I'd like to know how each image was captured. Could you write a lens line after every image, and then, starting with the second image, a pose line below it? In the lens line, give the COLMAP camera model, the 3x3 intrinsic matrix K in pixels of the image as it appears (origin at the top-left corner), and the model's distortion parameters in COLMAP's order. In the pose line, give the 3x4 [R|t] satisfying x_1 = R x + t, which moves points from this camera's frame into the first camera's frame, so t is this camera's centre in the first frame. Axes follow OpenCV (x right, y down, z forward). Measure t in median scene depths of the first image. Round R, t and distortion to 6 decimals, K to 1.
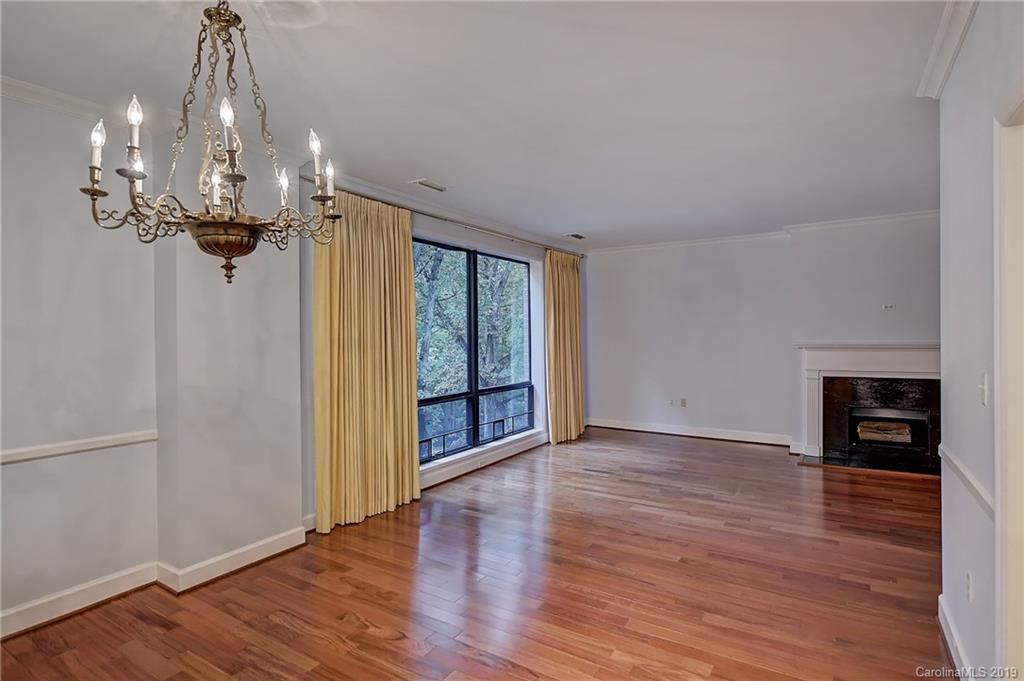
lens RADIAL K [[527.2, 0, 517.6], [0, 527.2, 336.3], [0, 0, 1]] dist [-0.005755, 0.000931]
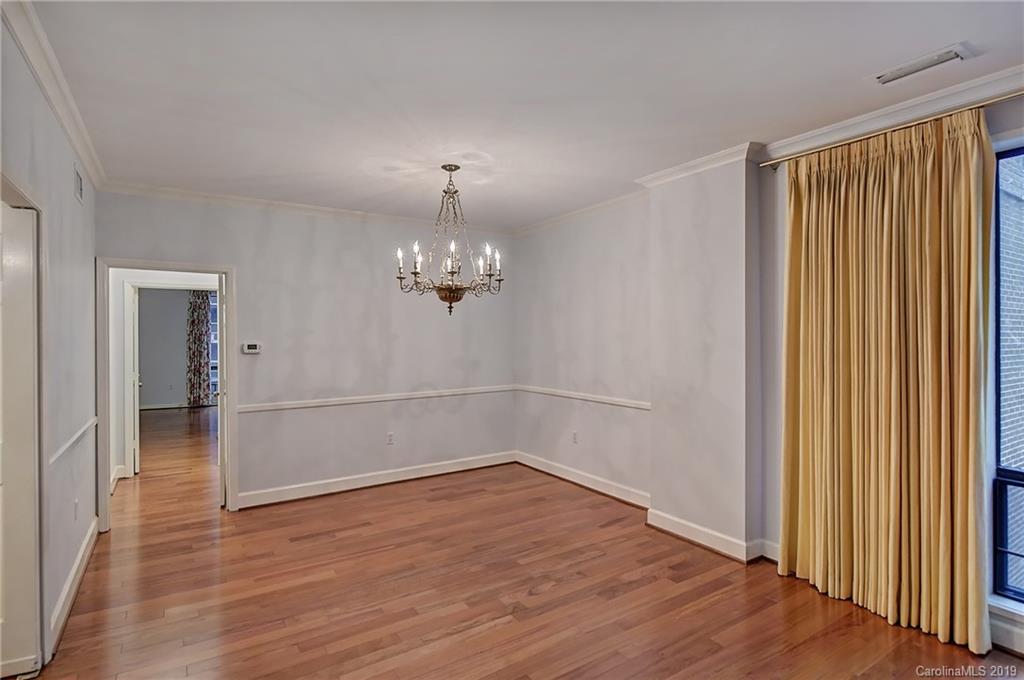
lens RADIAL K [[527.2, 0, 517.6], [0, 527.2, 335.8], [0, 0, 1]] dist [-0.005755, 0.000931]
pose [[-0.426482, 0.011778, -0.904419, 0.391629], [0.002667, 0.999927, 0.011764, -0.012749], [0.904492, 0.002605, -0.426482, 0.665754]]
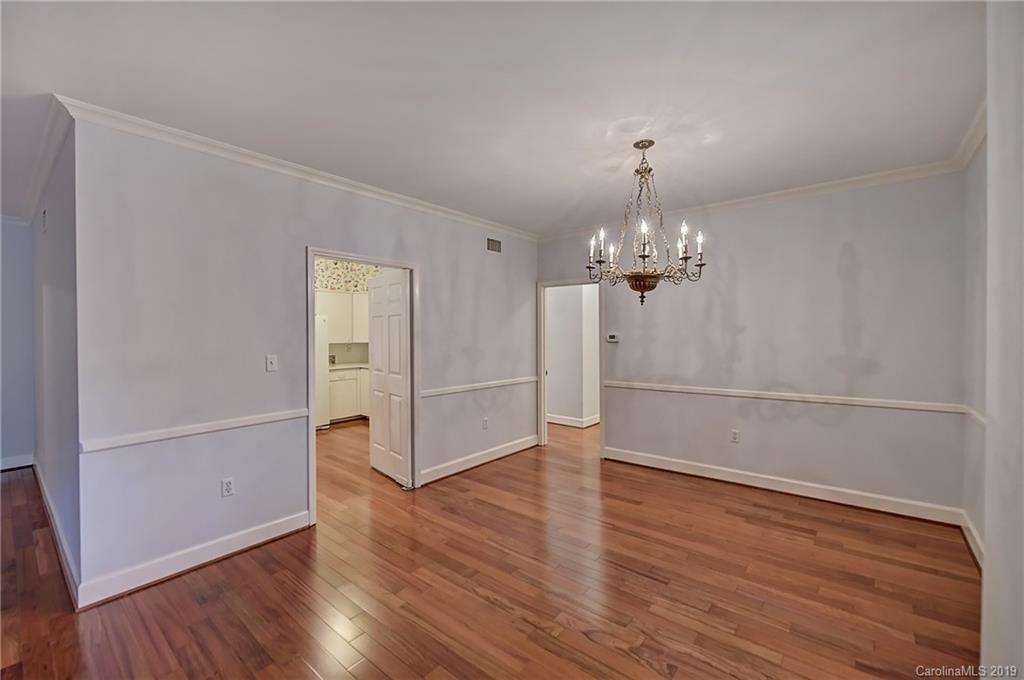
lens RADIAL K [[424.0, 0, 518.3], [0, 424.0, 335.5], [0, 0, 1]] dist [0.000275, -0.000699]
pose [[-0.991226, 0.012079, 0.131627, -0.090966], [0.014055, 0.999802, 0.014092, -0.004861], [-0.131430, 0.015818, -0.991199, 0.814865]]
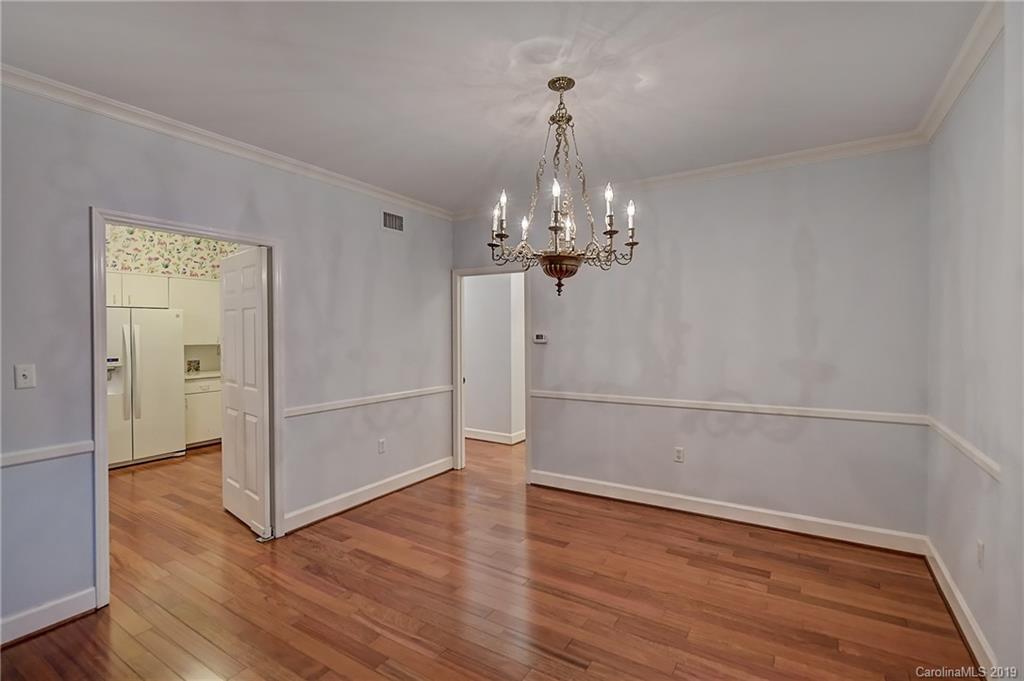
lens RADIAL K [[467.0, 0, 518.8], [0, 467.0, 335.1], [0, 0, 1]] dist [0.001962, 0.000187]
pose [[-0.999916, 0.012084, 0.004734, -0.134667], [0.012163, 0.999781, 0.017035, -0.003678], [-0.004528, 0.017091, -0.999844, 0.721749]]
